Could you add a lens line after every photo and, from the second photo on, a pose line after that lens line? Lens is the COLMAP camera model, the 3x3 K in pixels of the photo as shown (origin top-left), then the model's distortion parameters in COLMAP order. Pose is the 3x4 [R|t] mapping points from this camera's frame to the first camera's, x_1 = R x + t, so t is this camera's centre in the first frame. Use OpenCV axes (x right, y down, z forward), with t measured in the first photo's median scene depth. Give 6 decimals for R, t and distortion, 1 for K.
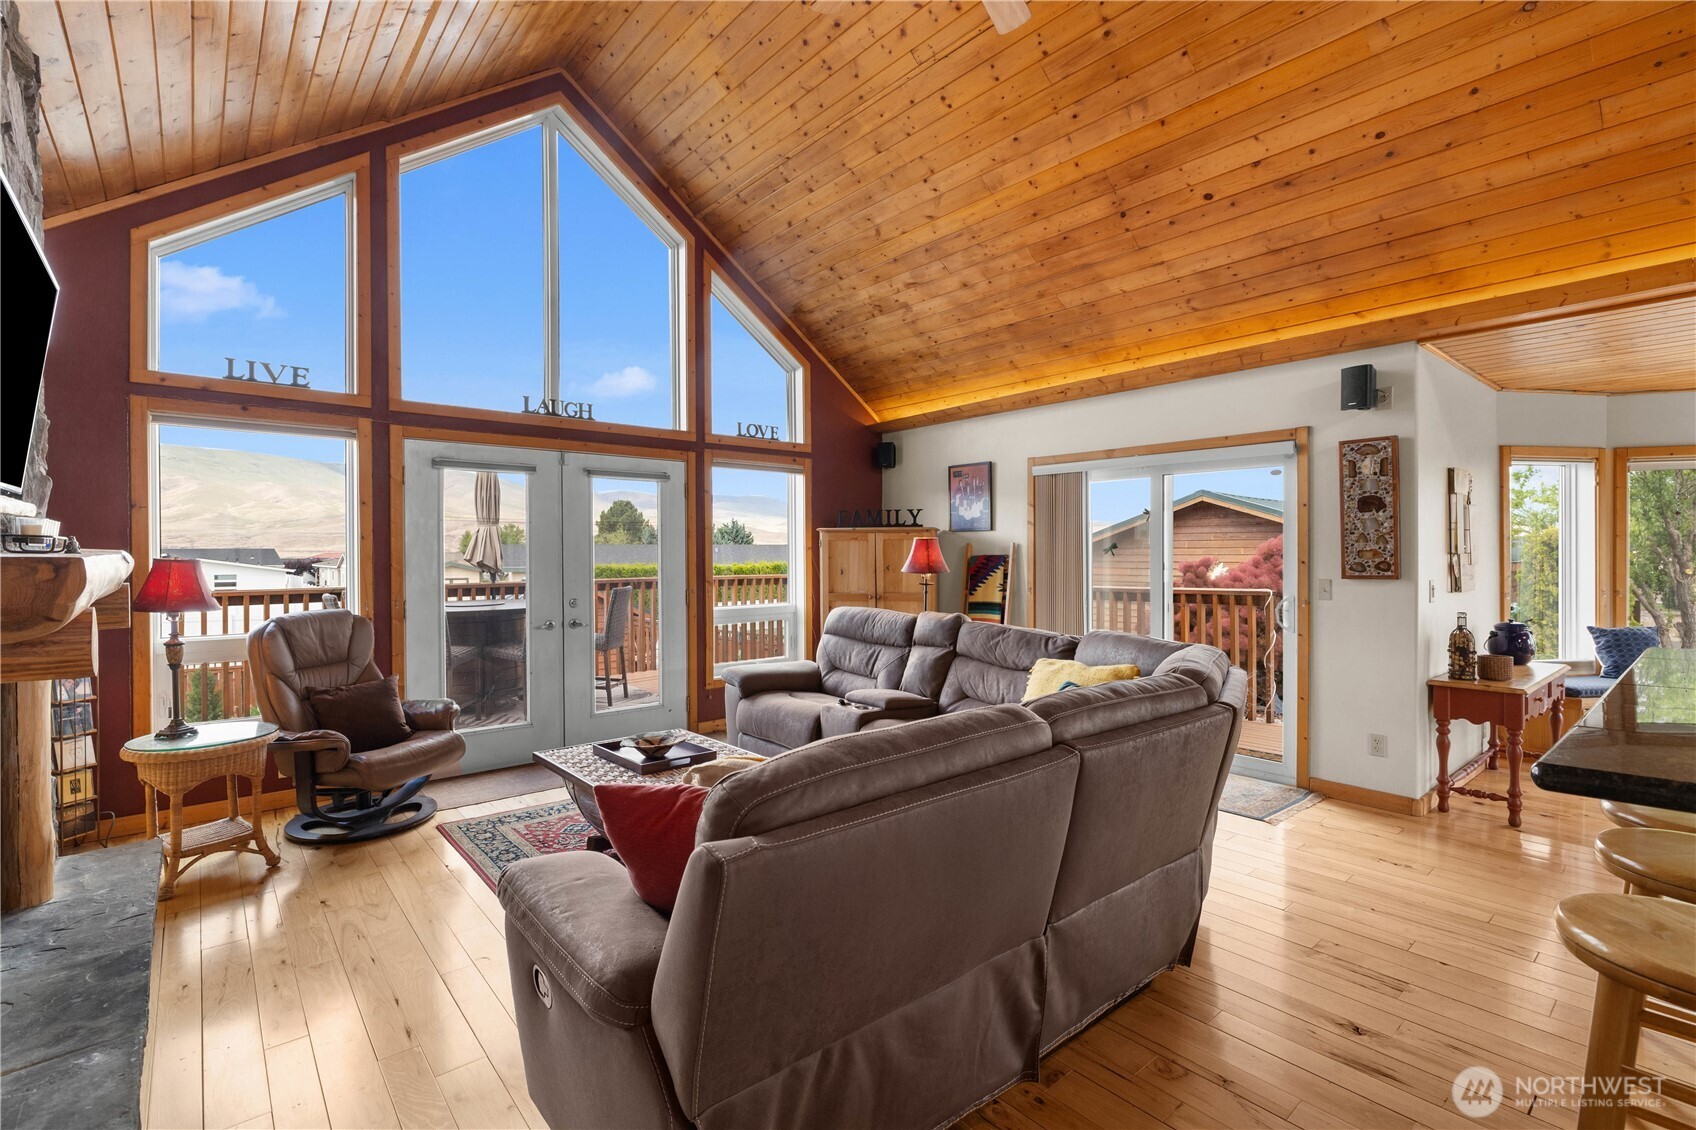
lens RADIAL K [[775.1, 0, 851.2], [0, 775.1, 567.9], [0, 0, 1]] dist [-0.009991, 0.003428]
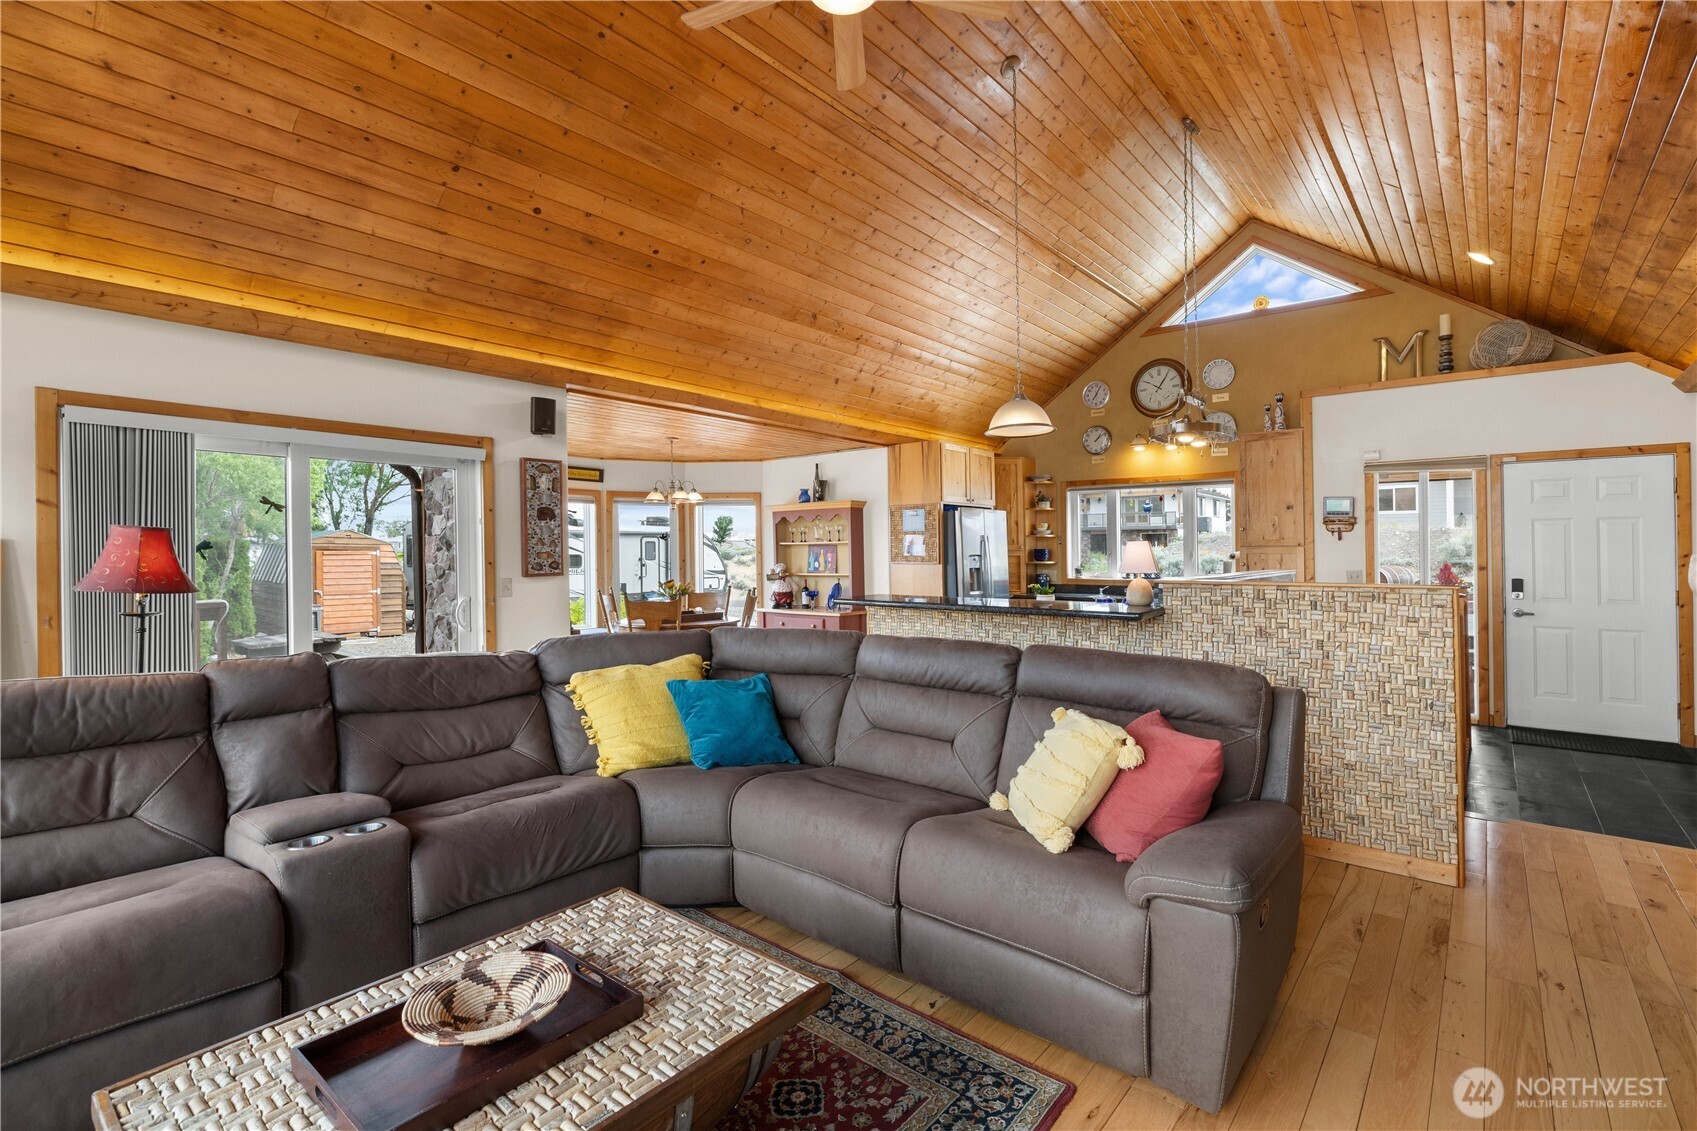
lens RADIAL K [[775.6, 0, 840.4], [0, 775.6, 551.8], [0, 0, 1]] dist [-0.009991, 0.003428]
pose [[-0.153382, 0.002599, 0.988164, -0.553881], [0.020745, 0.999785, 0.000590, -0.013701], [-0.987949, 0.020590, -0.153403, 0.681100]]
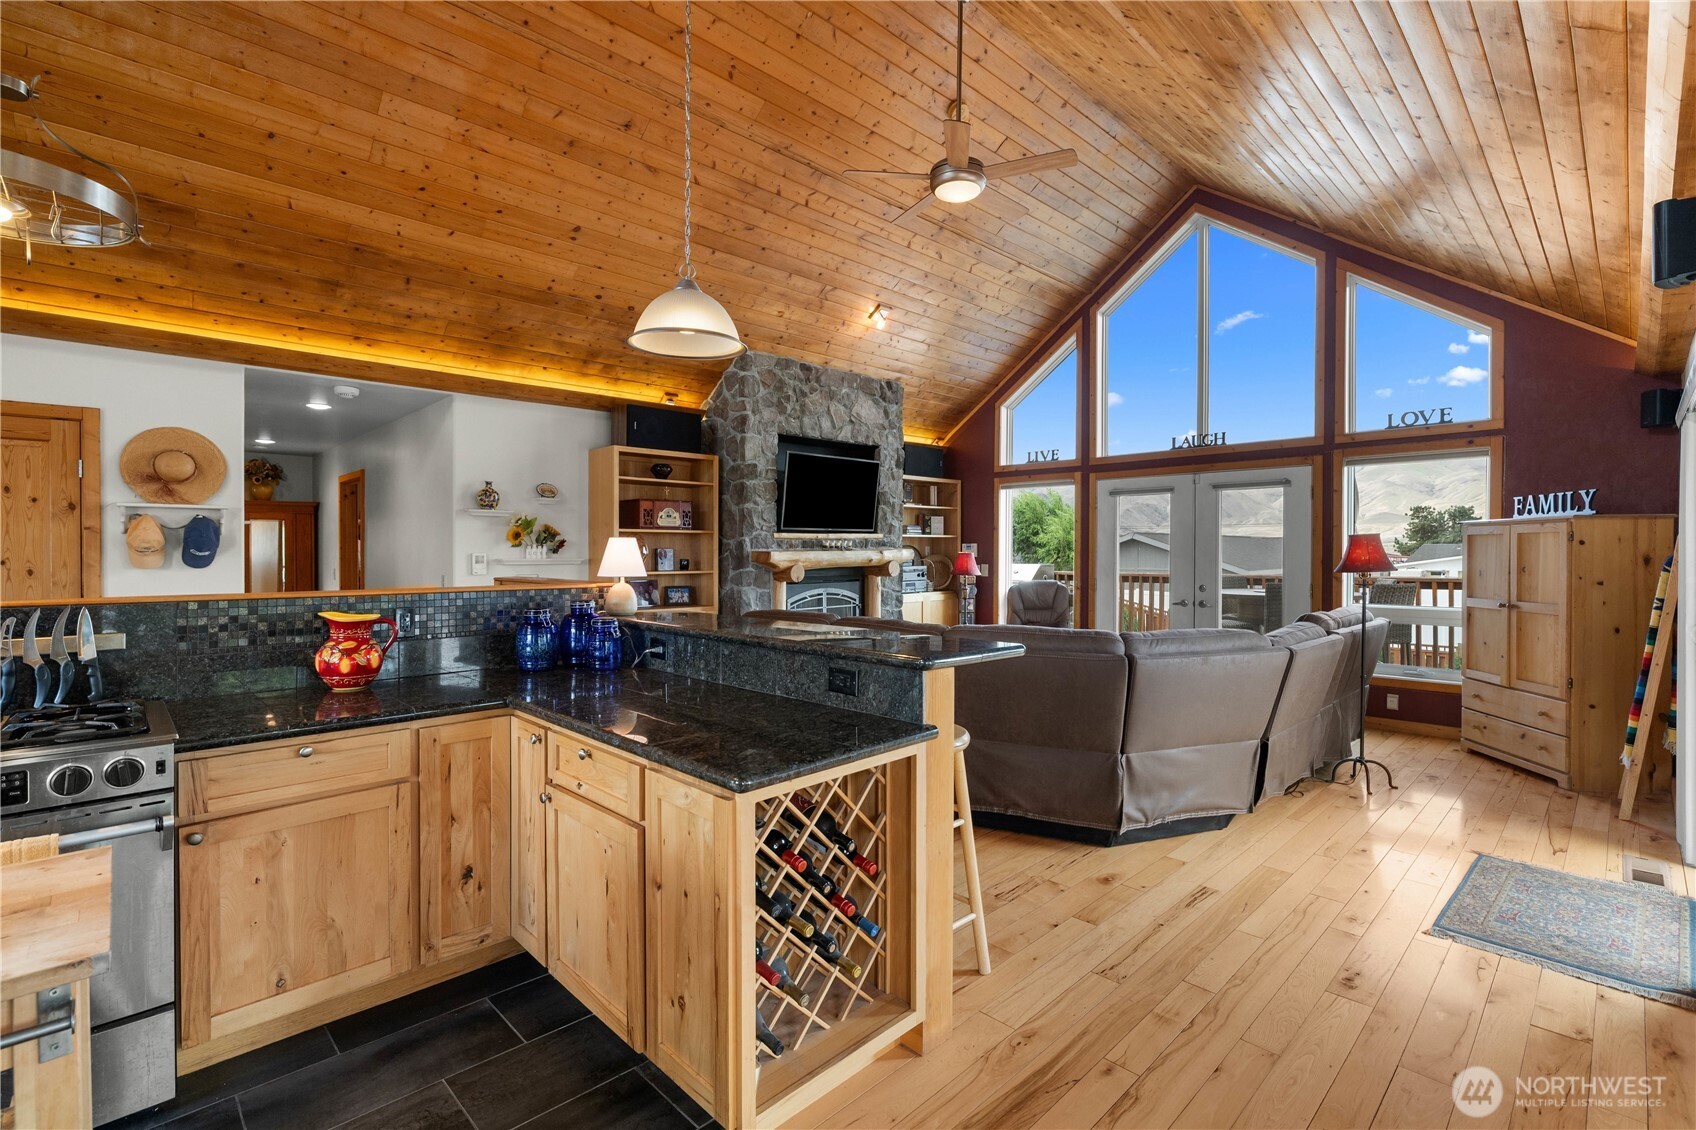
lens RADIAL K [[775.1, 0, 836.1], [0, 775.1, 561.2], [0, 0, 1]] dist [-0.009991, 0.003428]
pose [[0.060372, 0.015608, -0.998054, 1.073649], [-0.016704, 0.999754, 0.014624, -0.010692], [0.998036, 0.015789, 0.060618, 0.359437]]
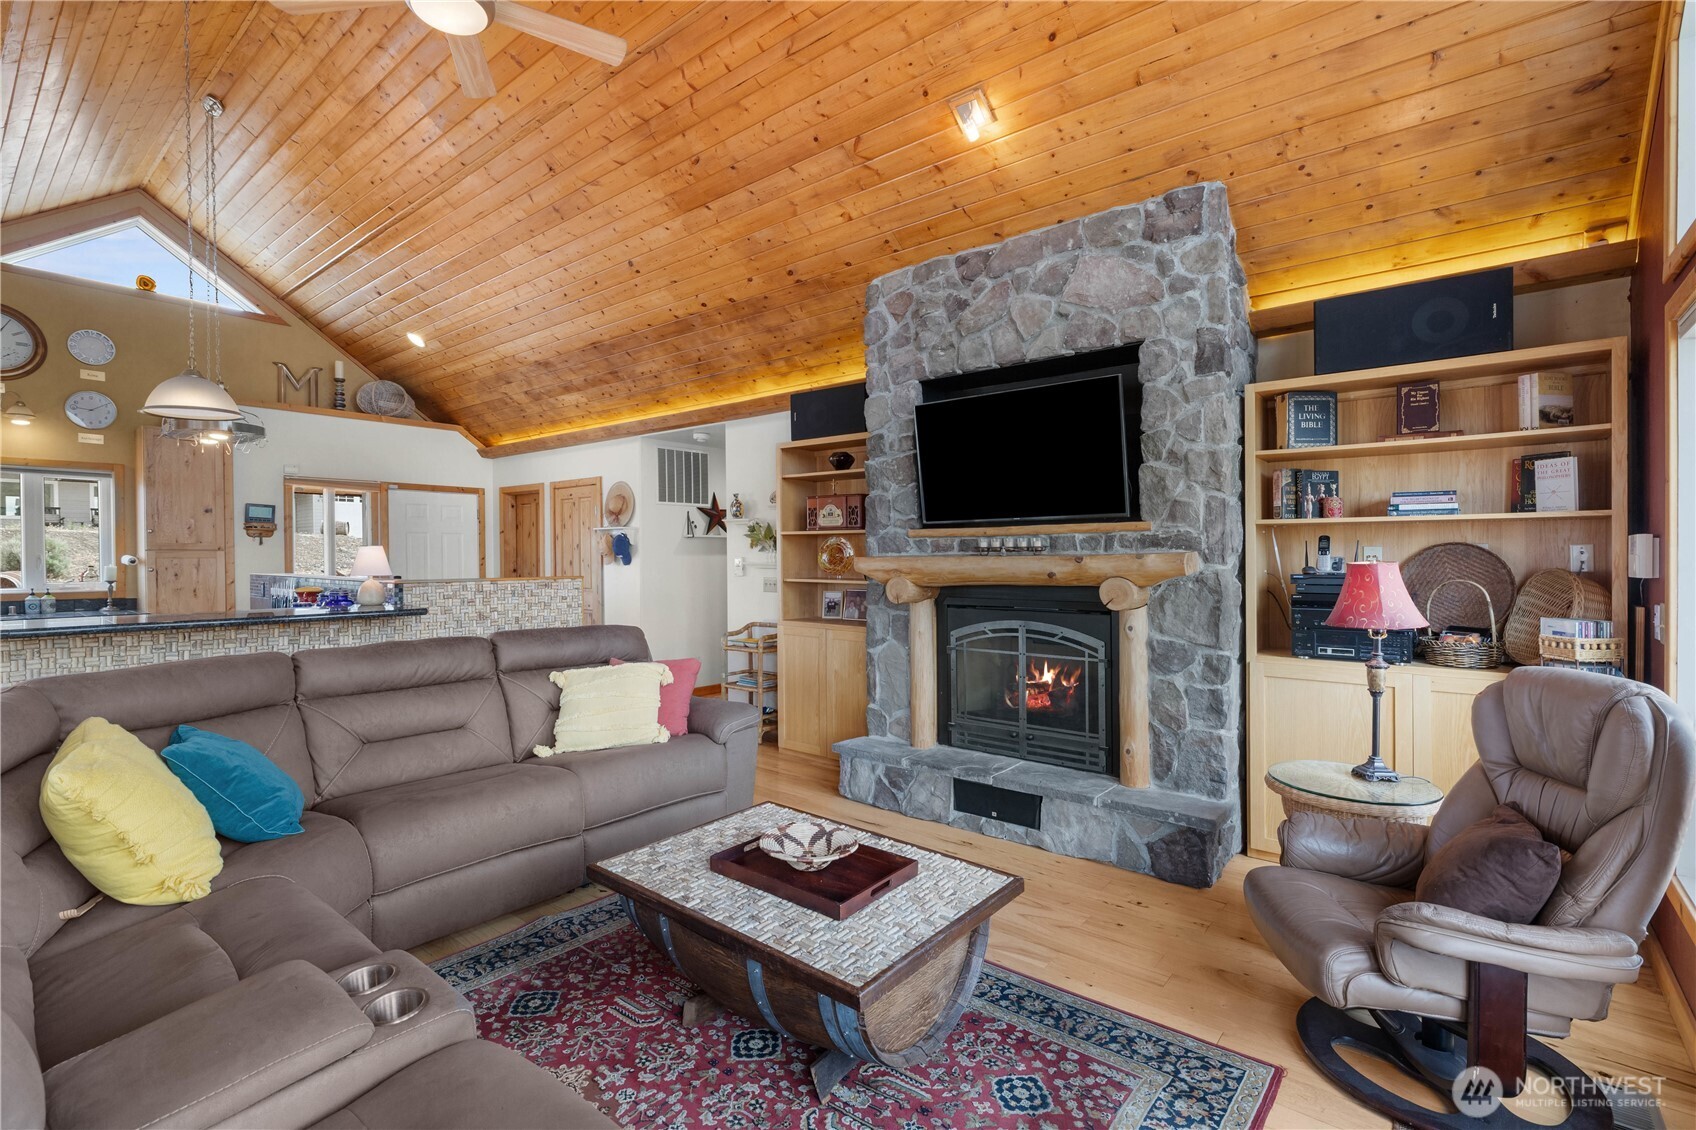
lens RADIAL K [[775.1, 0, 849.1], [0, 775.1, 568.5], [0, 0, 1]] dist [-0.009991, 0.003428]
pose [[-0.984536, 0.005047, -0.175109, -0.134496], [-0.001361, 0.999334, 0.036455, -0.026781], [0.175176, 0.036130, -0.983874, 1.290498]]
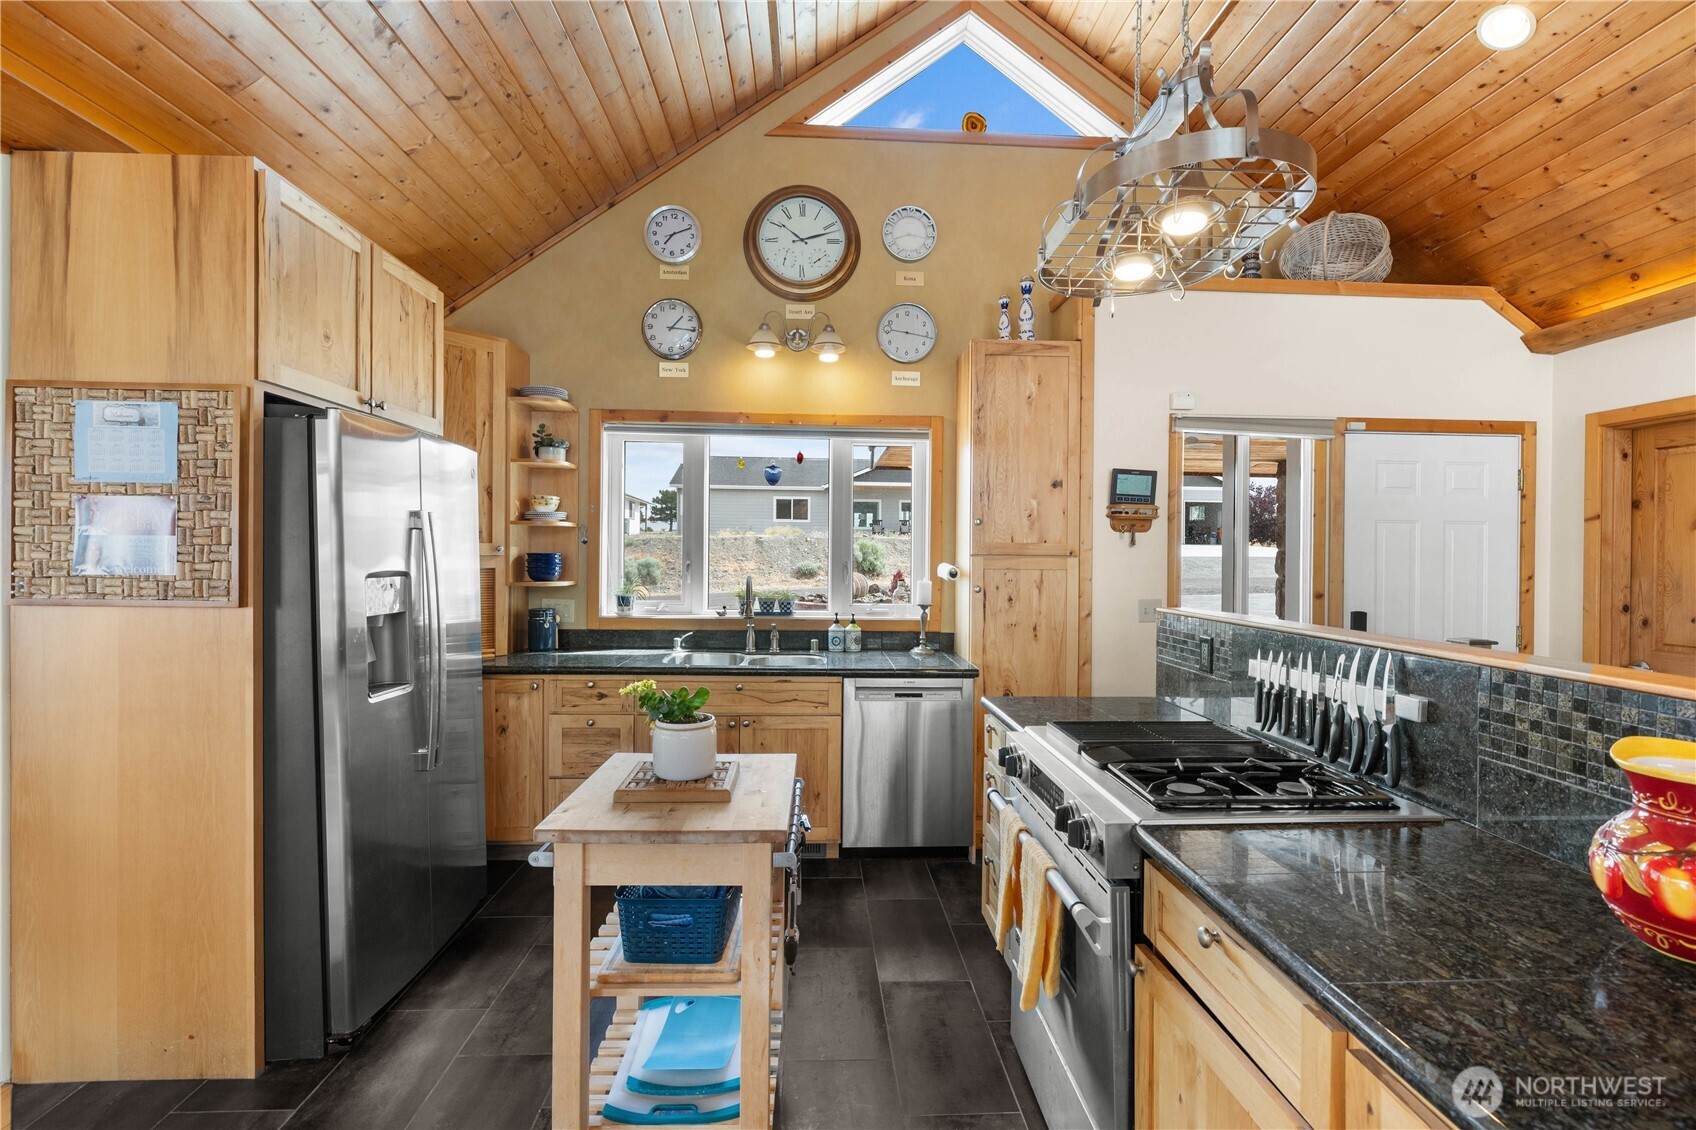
lens RADIAL K [[775.1, 0, 857.5], [0, 775.1, 544.8], [0, 0, 1]] dist [-0.009991, 0.003428]
pose [[-0.794688, 0.001649, 0.607016, 0.518487], [0.001979, 0.999998, -0.000126, -0.017631], [-0.607015, 0.001101, -0.794690, 0.349430]]
